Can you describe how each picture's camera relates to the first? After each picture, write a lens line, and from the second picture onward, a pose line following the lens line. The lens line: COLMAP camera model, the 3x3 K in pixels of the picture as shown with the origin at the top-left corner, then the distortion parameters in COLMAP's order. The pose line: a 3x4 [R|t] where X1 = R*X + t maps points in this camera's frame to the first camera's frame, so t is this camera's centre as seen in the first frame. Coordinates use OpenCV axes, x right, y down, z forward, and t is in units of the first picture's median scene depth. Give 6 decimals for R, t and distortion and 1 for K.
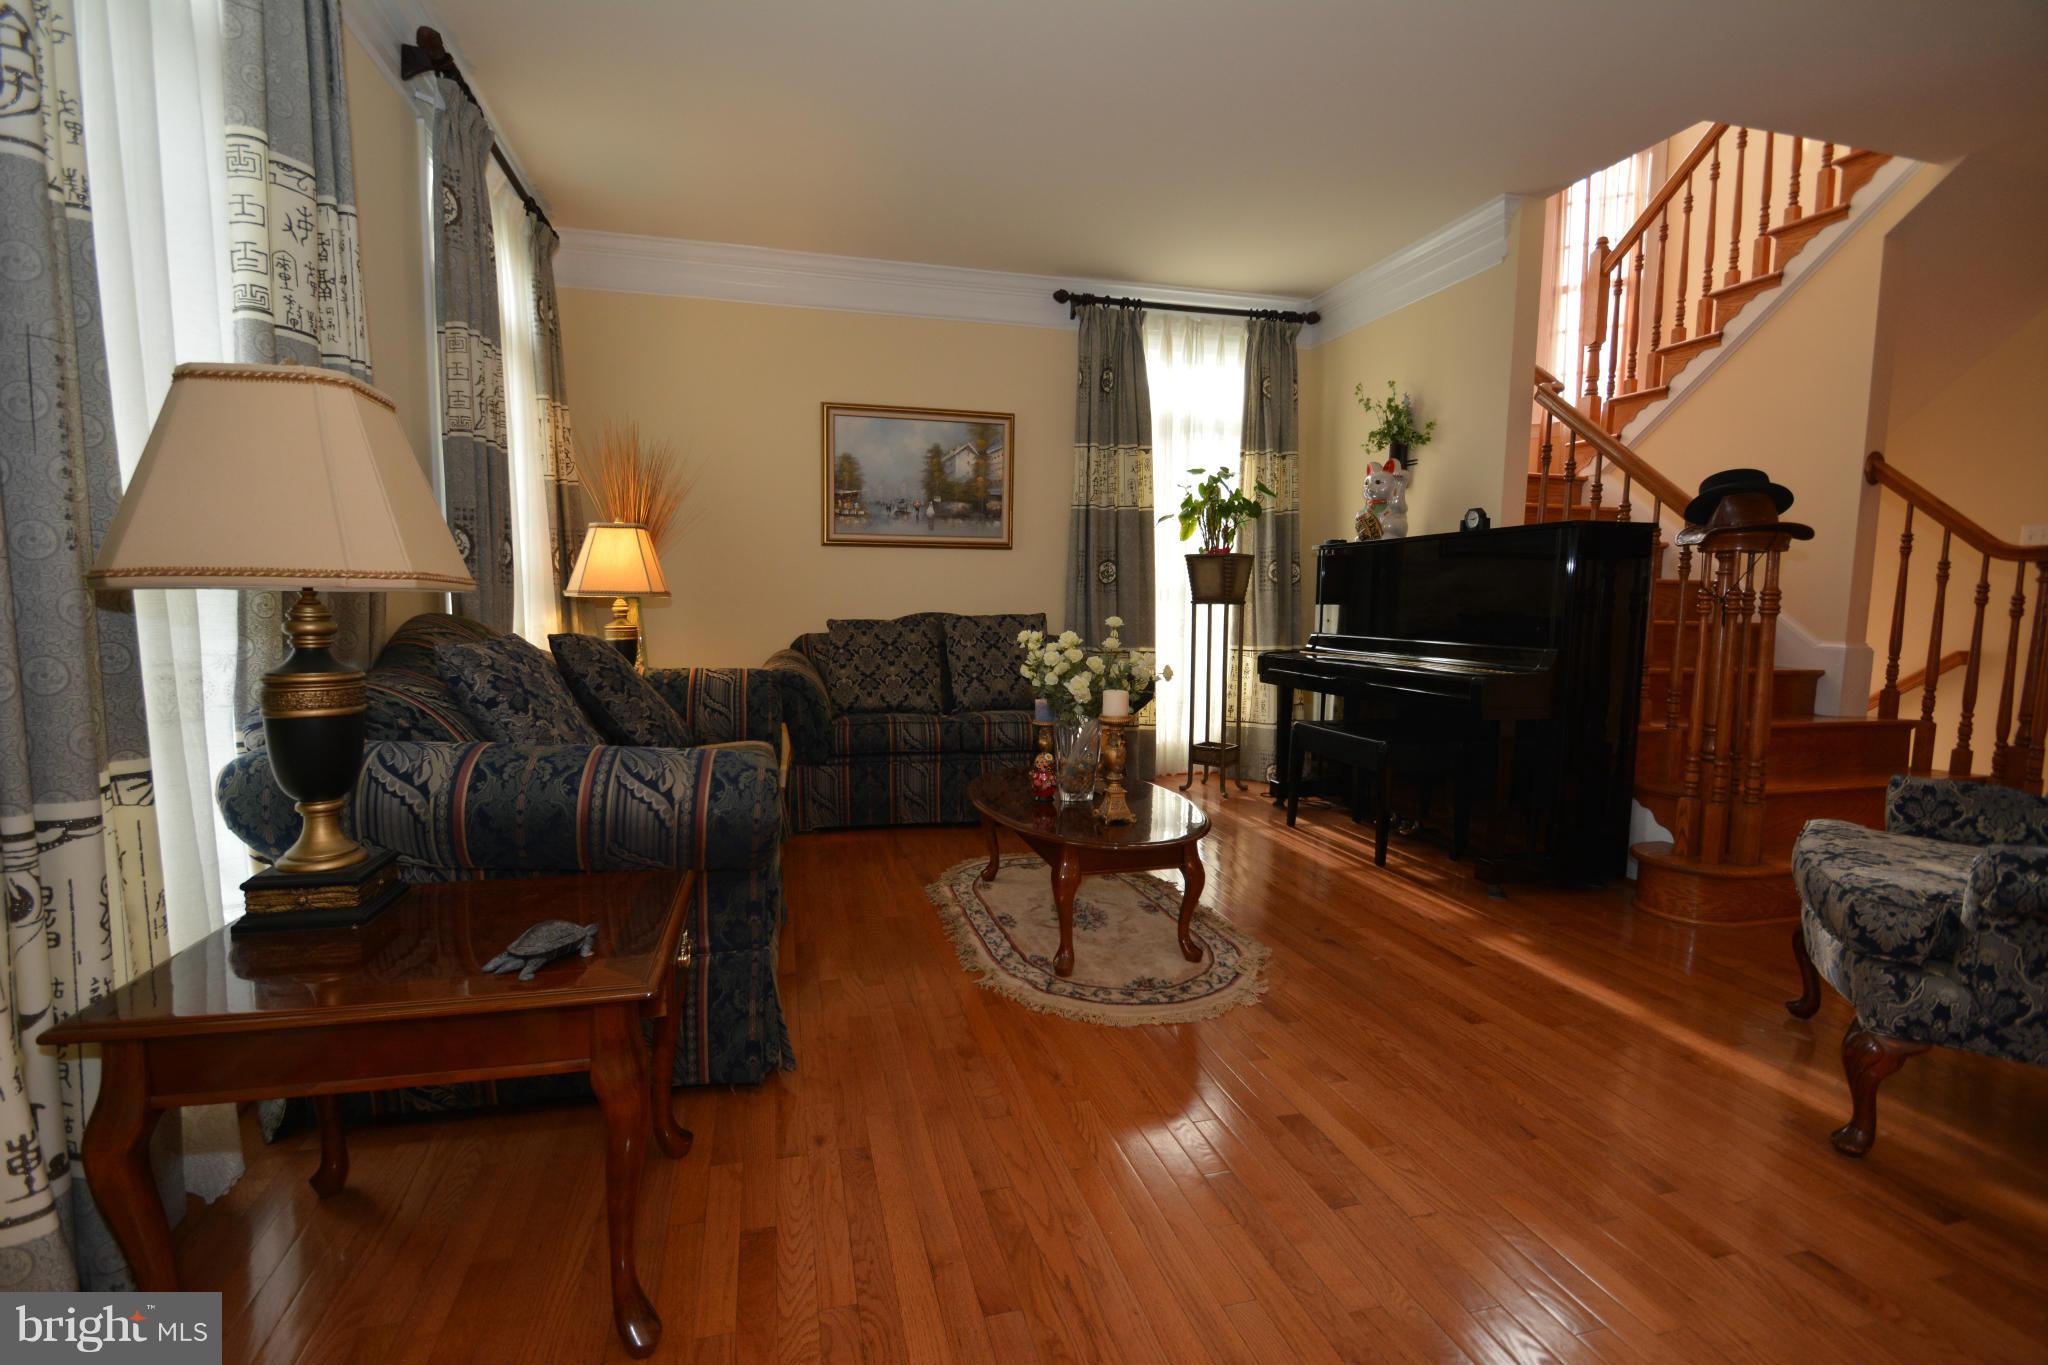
lens RADIAL K [[912.7, 0, 961.8], [0, 912.7, 692.0], [0, 0, 1]] dist [0.012929, -0.012962]
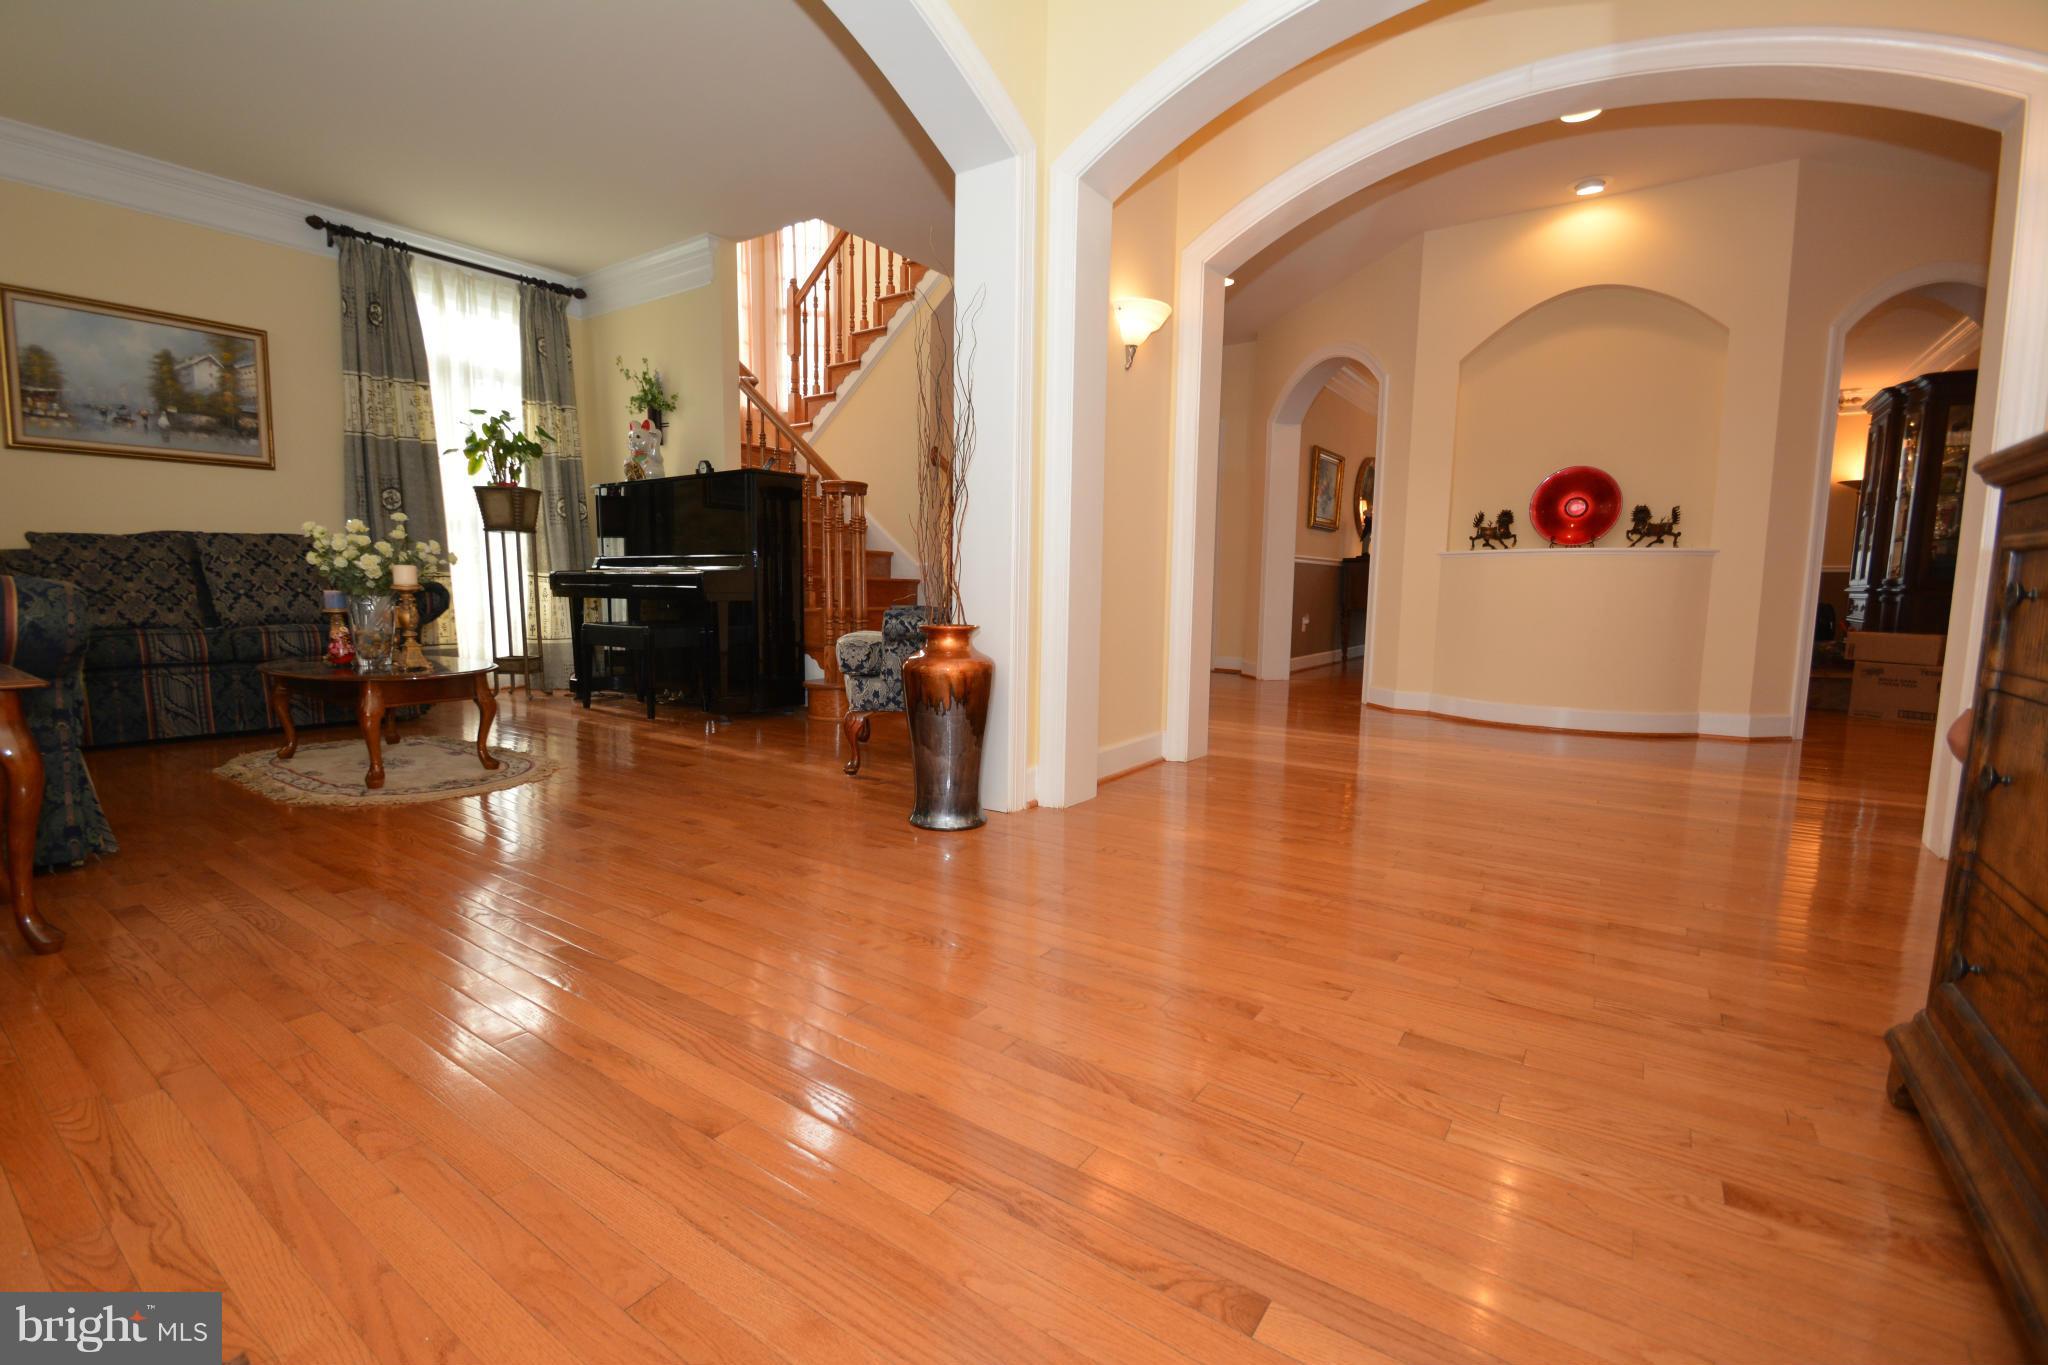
lens RADIAL K [[898.6, 0, 993.4], [0, 898.6, 676.5], [0, 0, 1]] dist [0.011989, -0.017913]
pose [[0.740668, -0.075425, 0.667624, -0.035896], [0.064988, 0.997062, 0.040545, 0.078466], [-0.668720, 0.013357, 0.743394, -0.237065]]
